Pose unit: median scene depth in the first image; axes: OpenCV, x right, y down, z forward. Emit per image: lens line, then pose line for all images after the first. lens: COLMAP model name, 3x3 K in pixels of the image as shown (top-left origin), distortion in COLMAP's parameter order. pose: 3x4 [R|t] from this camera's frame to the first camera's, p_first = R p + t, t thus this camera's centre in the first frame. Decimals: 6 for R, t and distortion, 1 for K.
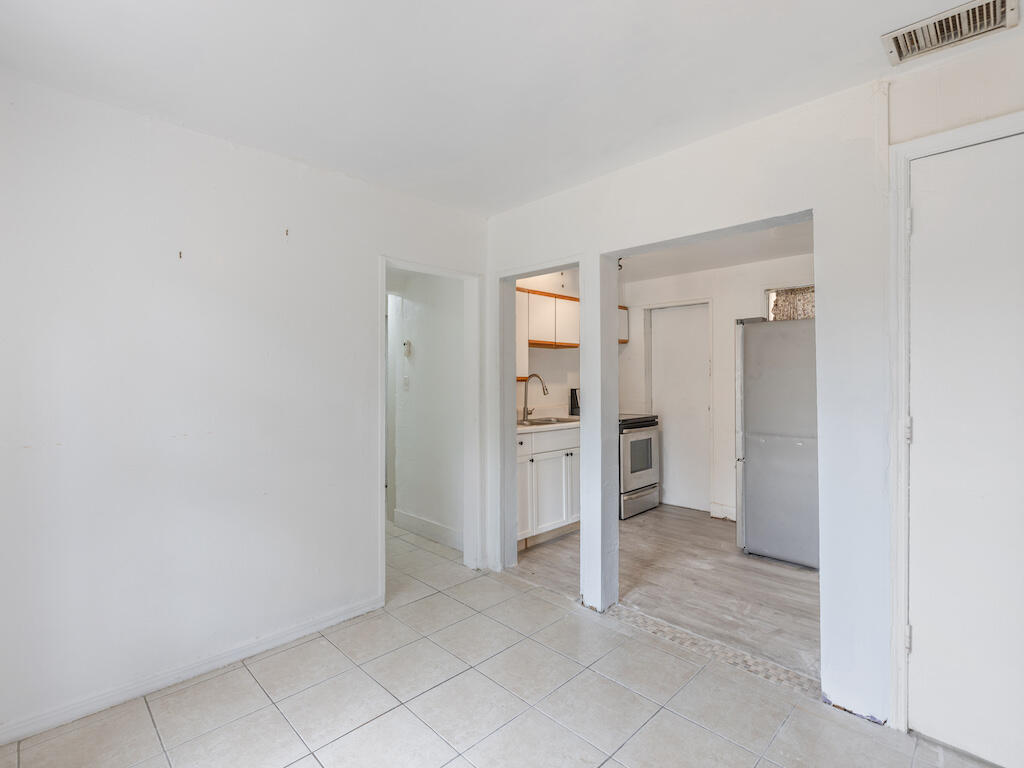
lens RADIAL K [[487.9, 0, 508.2], [0, 487.9, 384.0], [0, 0, 1]] dist [-0.001091, -0.000093]
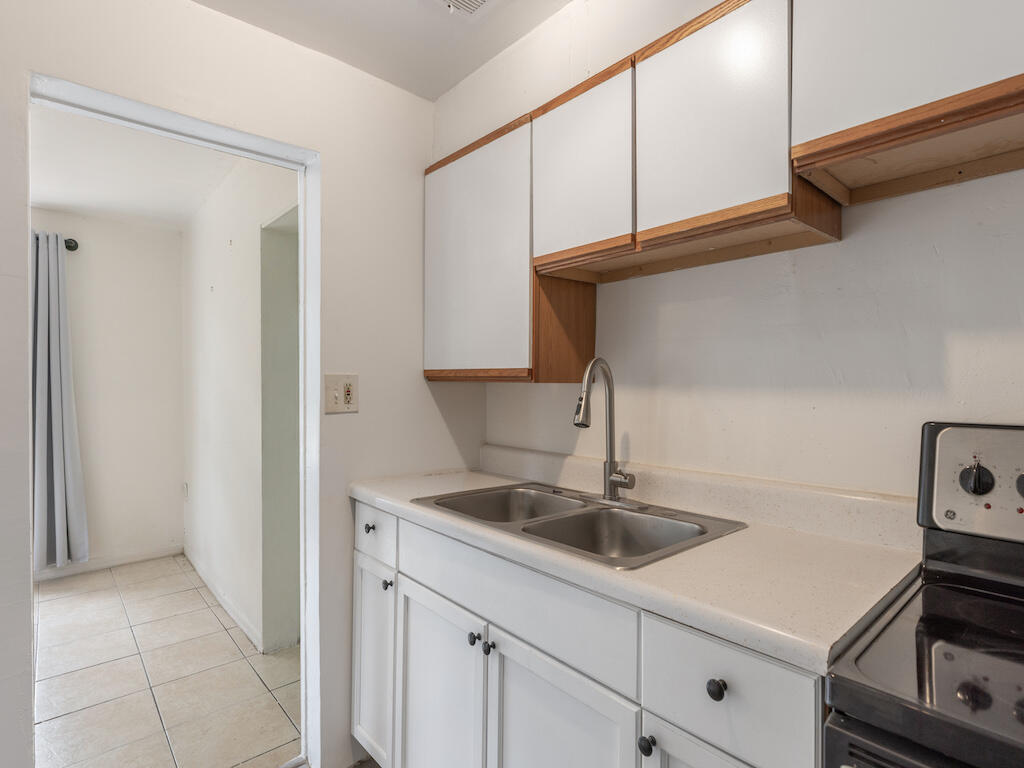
lens RADIAL K [[527.0, 0, 509.9], [0, 527.0, 391.5], [0, 0, 1]] dist [-0.011702, 0.000499]
pose [[-0.058301, 0.018680, -0.998124, 0.453749], [-0.011557, 0.999745, 0.019385, -0.005574], [0.998232, 0.012665, -0.058071, 1.113267]]
